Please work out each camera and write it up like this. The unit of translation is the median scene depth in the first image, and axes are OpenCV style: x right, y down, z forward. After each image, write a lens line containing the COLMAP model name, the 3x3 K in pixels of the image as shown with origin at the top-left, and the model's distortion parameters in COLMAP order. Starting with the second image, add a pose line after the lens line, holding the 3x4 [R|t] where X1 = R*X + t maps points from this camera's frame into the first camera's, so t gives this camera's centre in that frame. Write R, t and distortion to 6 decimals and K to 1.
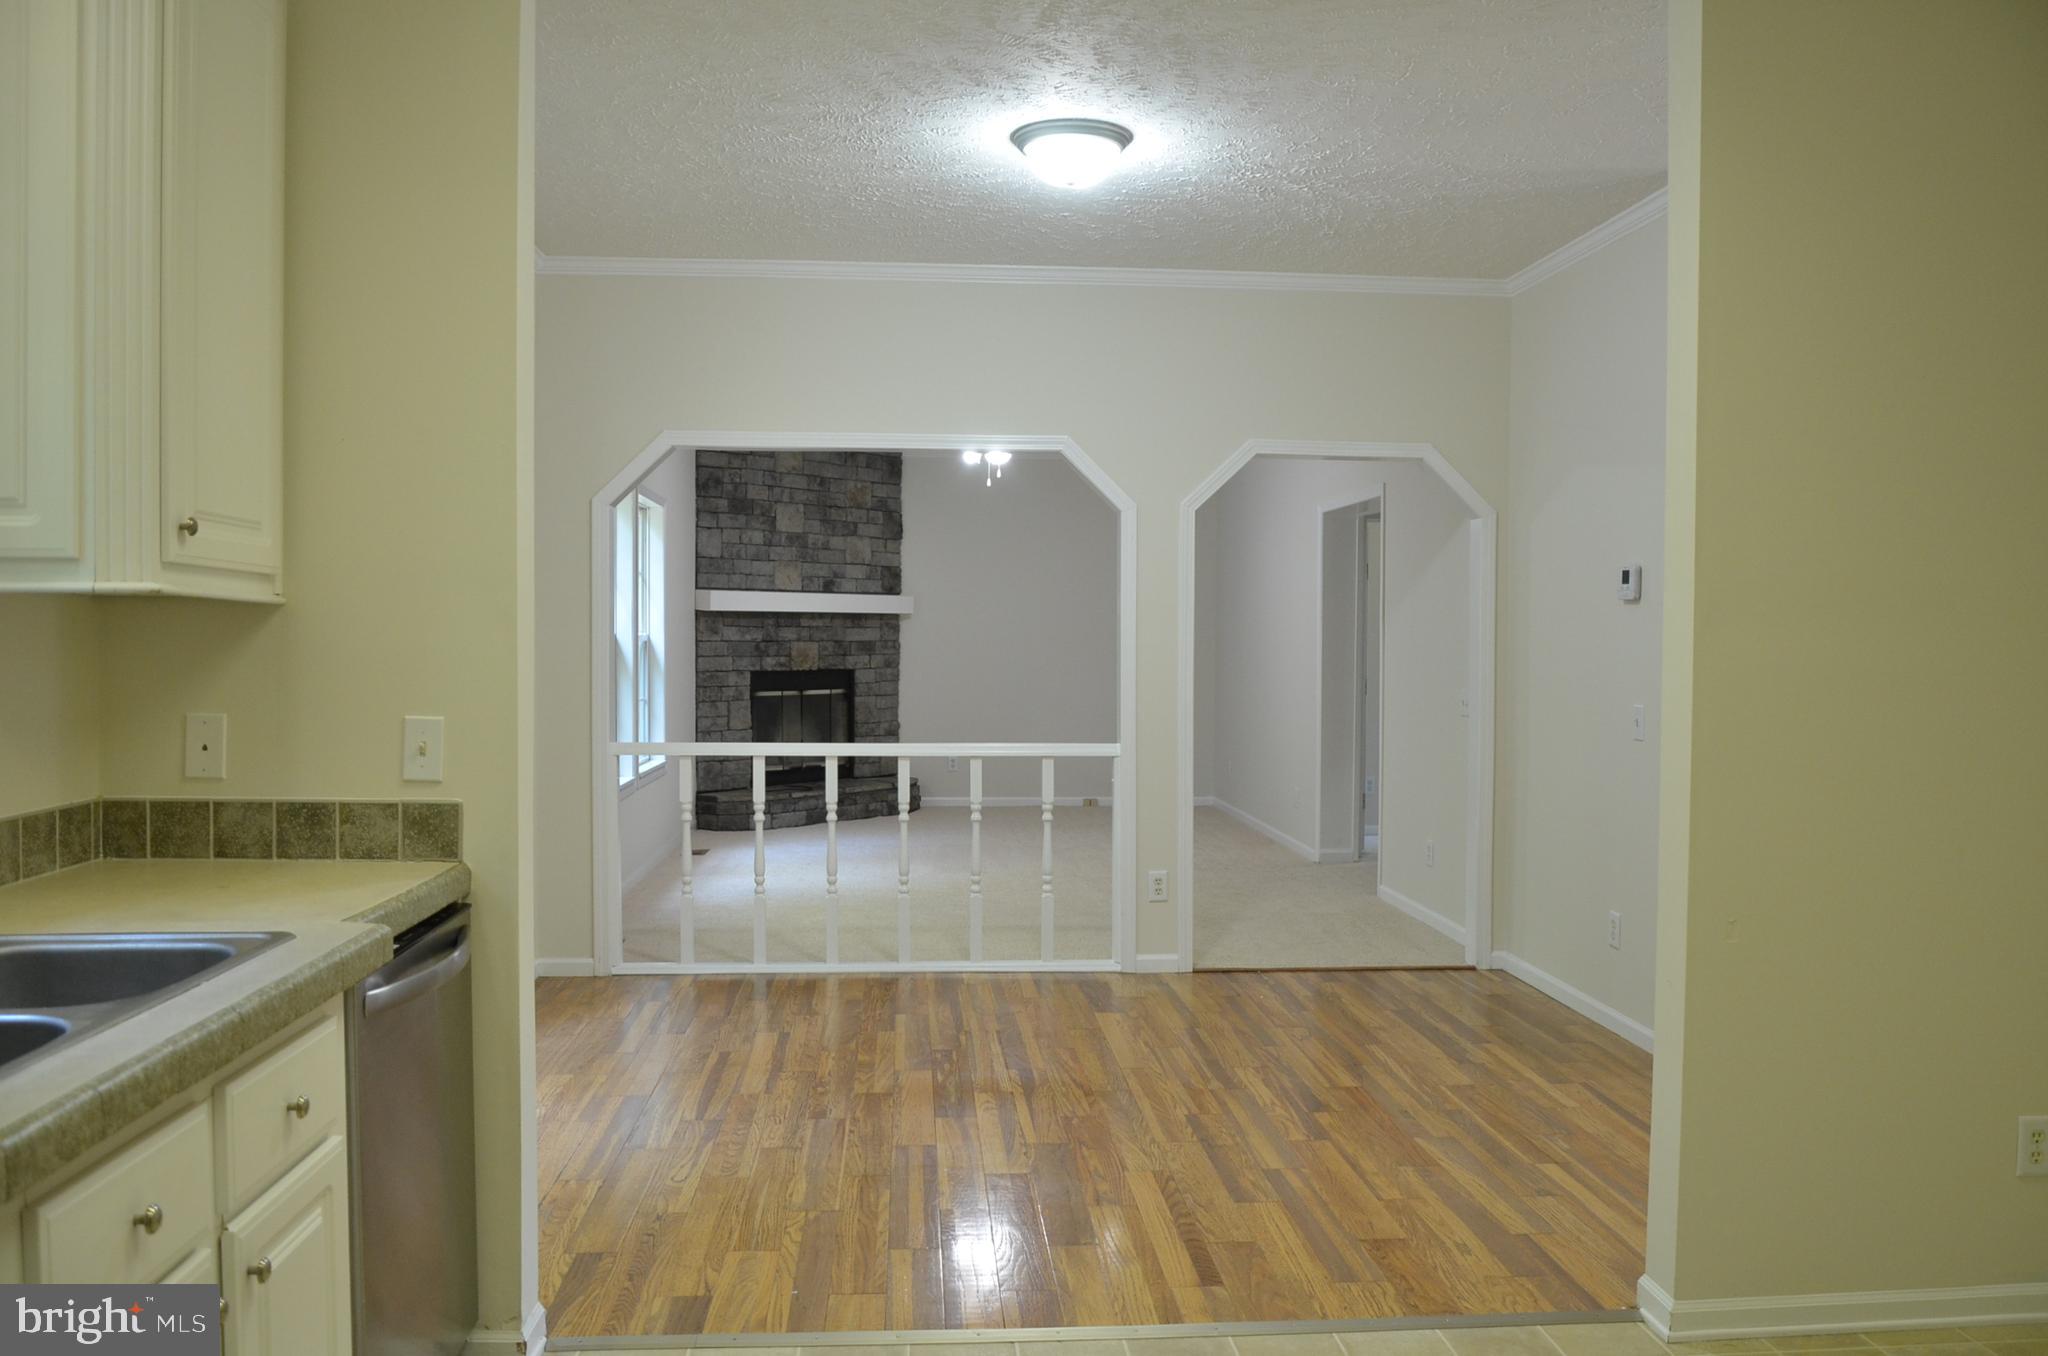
lens RADIAL K [[1576.8, 0, 1032.5], [0, 1576.8, 684.1], [0, 0, 1]] dist [-0.040187, 0.009467]
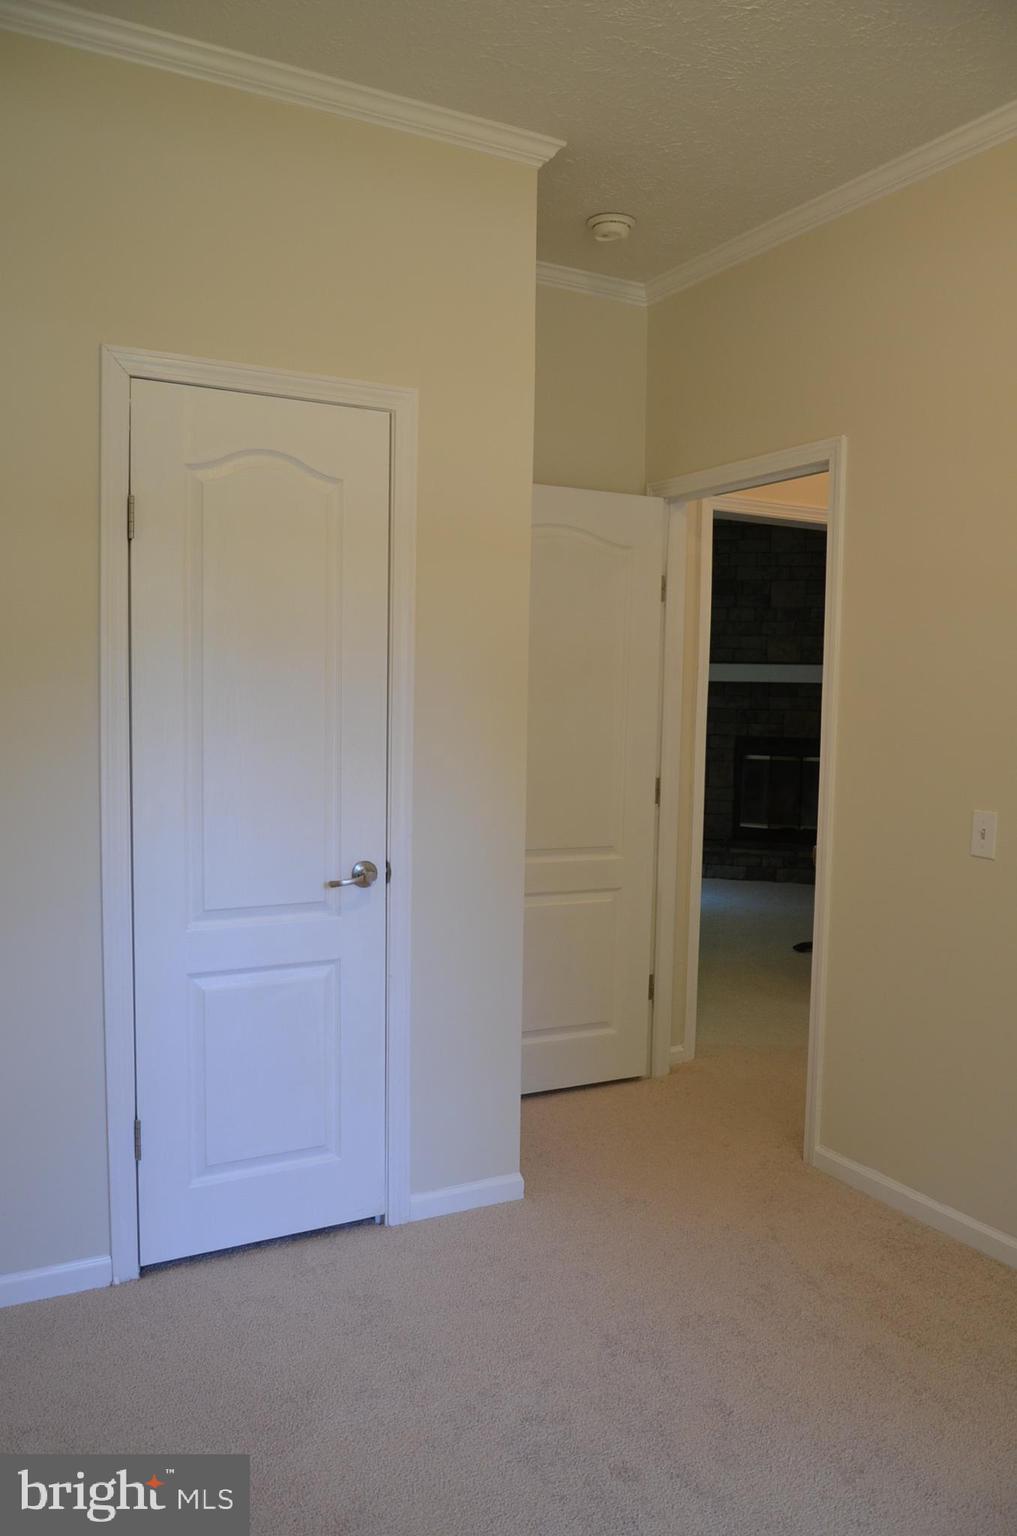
lens RADIAL K [[1182.6, 0, 508.5], [0, 1182.6, 768.0], [0, 0, 1]] dist [-0.040187, 0.009467]
pose [[0.414273, 0.059367, -0.908214, 0.519286], [-0.047124, 0.997931, 0.043736, -0.014761], [0.908932, 0.024680, 0.416214, 0.517308]]
